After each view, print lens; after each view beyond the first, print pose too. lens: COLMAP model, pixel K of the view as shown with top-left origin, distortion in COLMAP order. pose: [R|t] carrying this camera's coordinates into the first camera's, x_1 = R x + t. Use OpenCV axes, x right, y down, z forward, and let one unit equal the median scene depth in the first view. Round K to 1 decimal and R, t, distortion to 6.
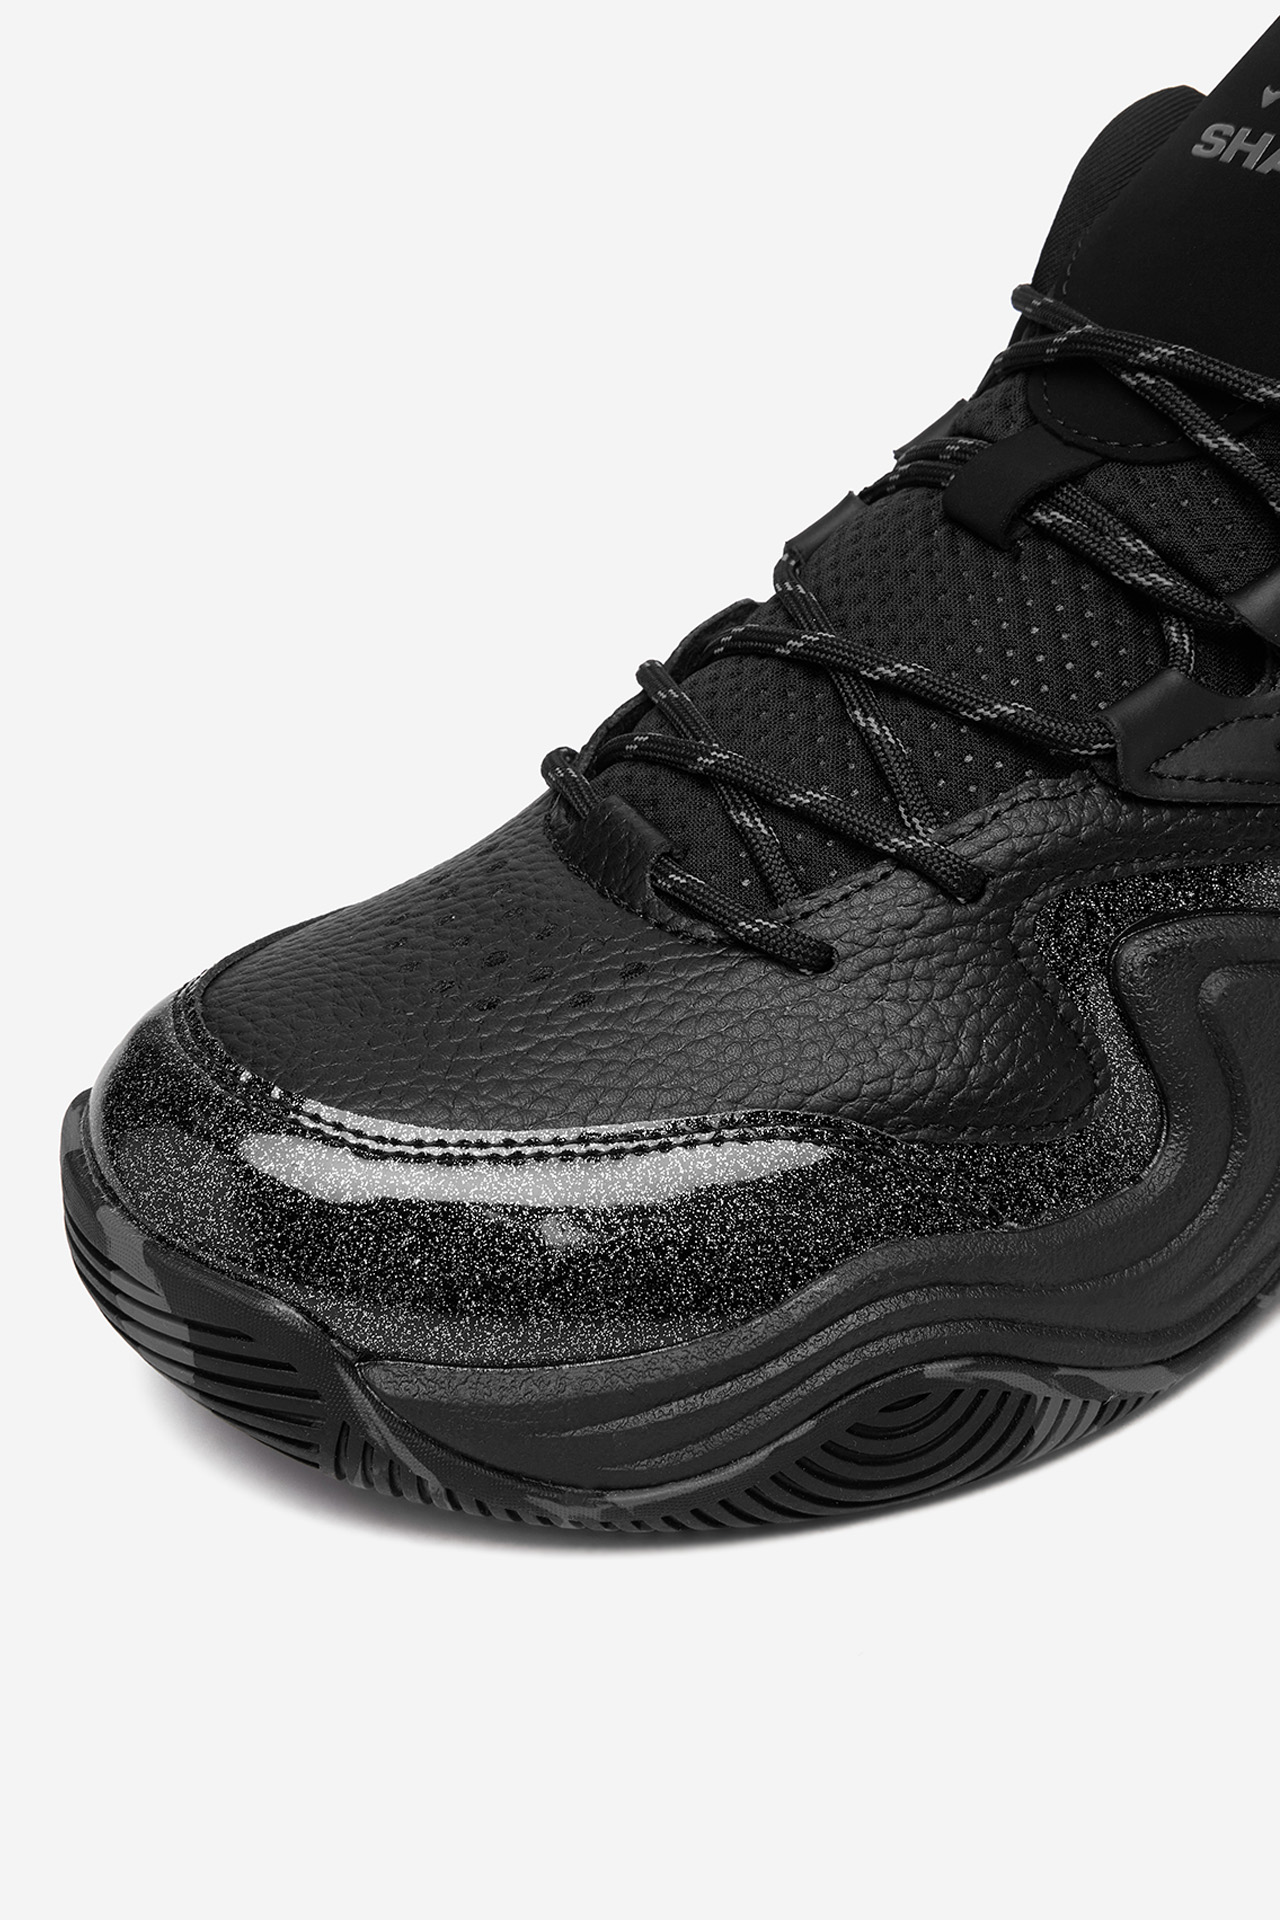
lens RADIAL K [[2253.3, 0, 640.0], [0, 2253.3, 960.0], [0, 0, 1]] dist [-0.016097, -0.174467]
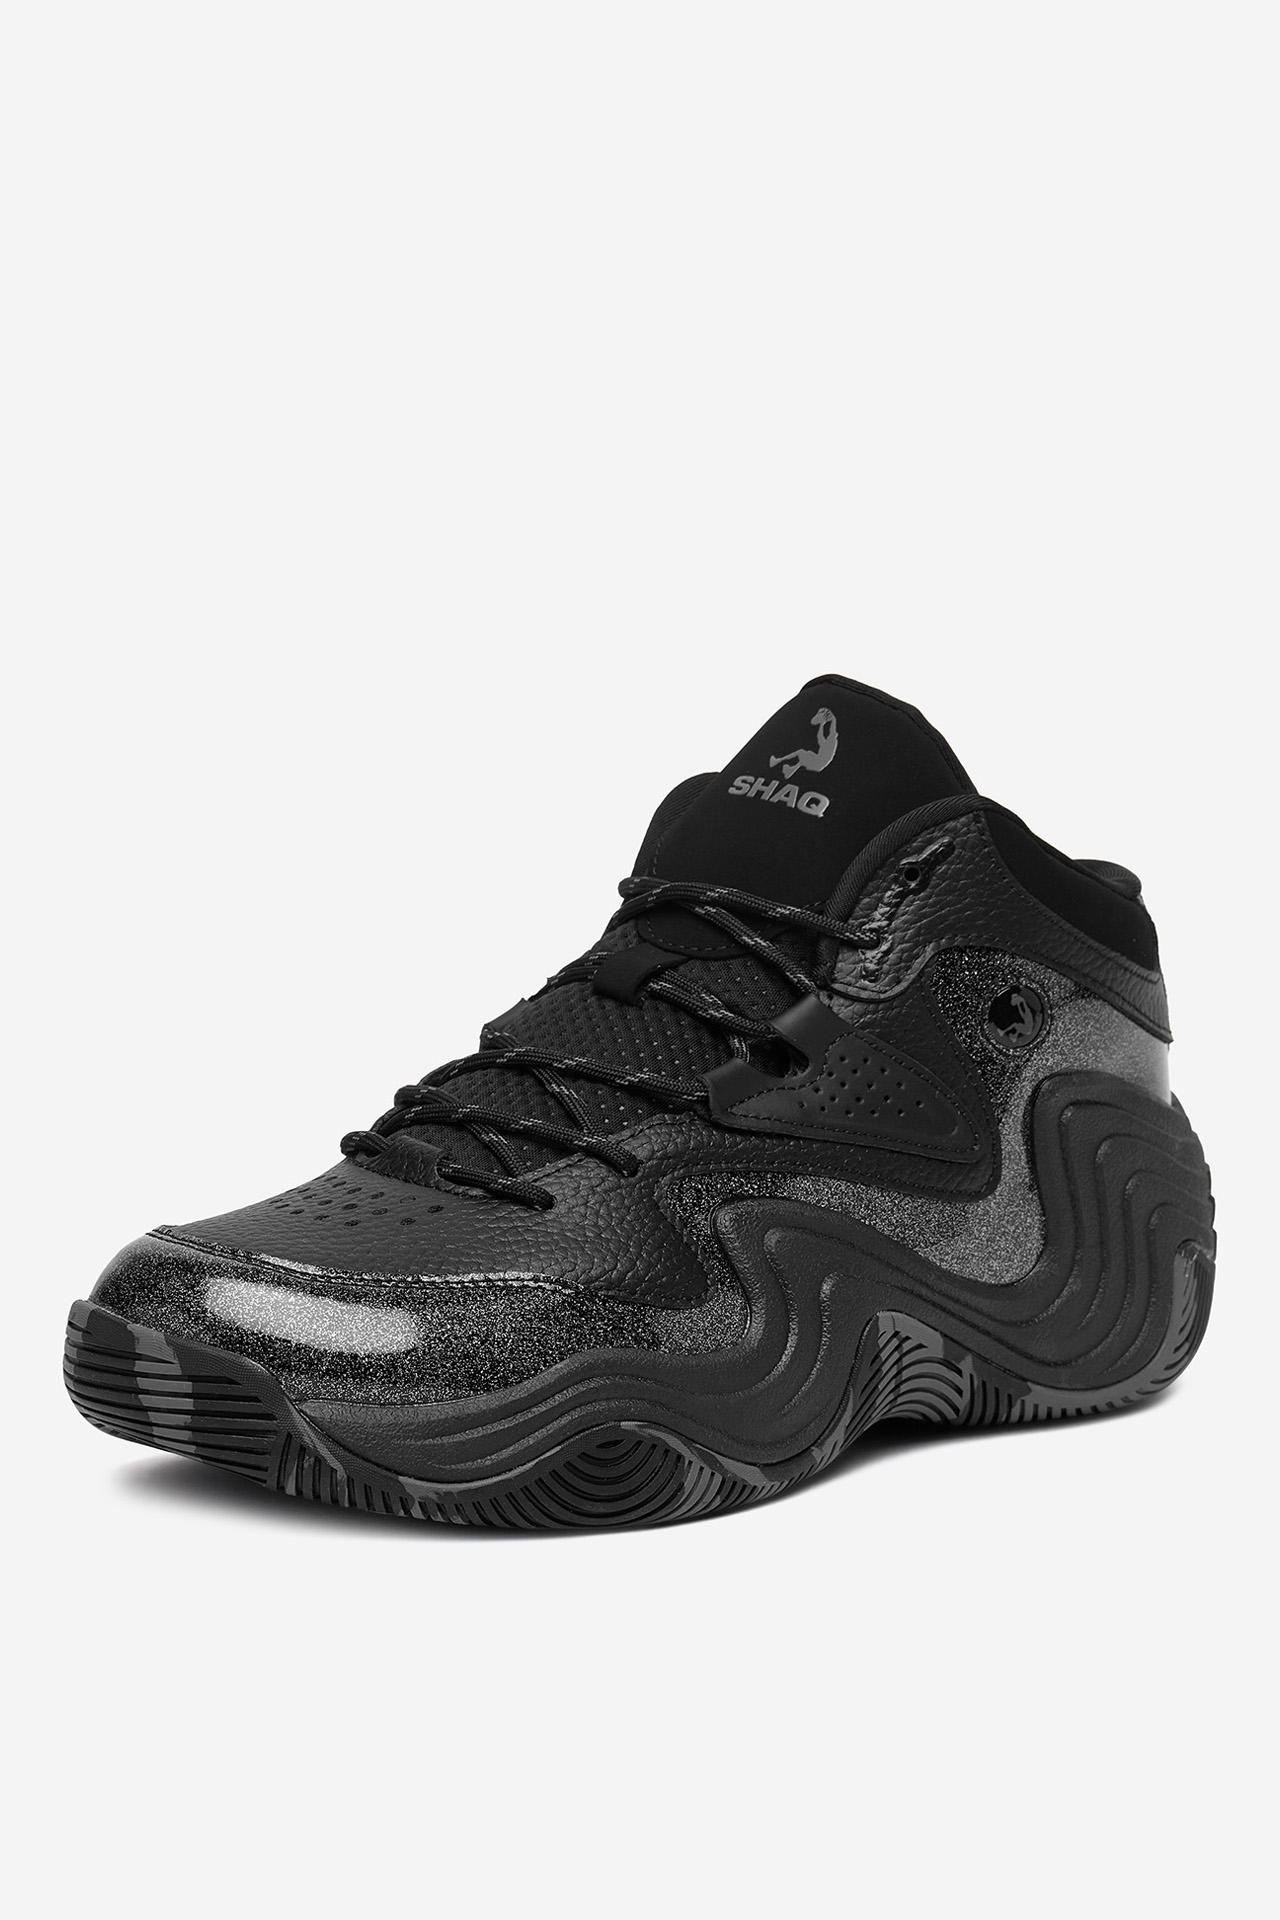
lens RADIAL K [[4928.8, 0, 640.0], [0, 4928.8, 960.0], [0, 0, 1]] dist [-0.020469, -0.050626]
pose [[0.973673, 0.039380, 0.224523, -0.676844], [0.053949, 0.917172, -0.394823, 1.273753], [-0.221474, 0.396541, 0.890901, -2.343016]]
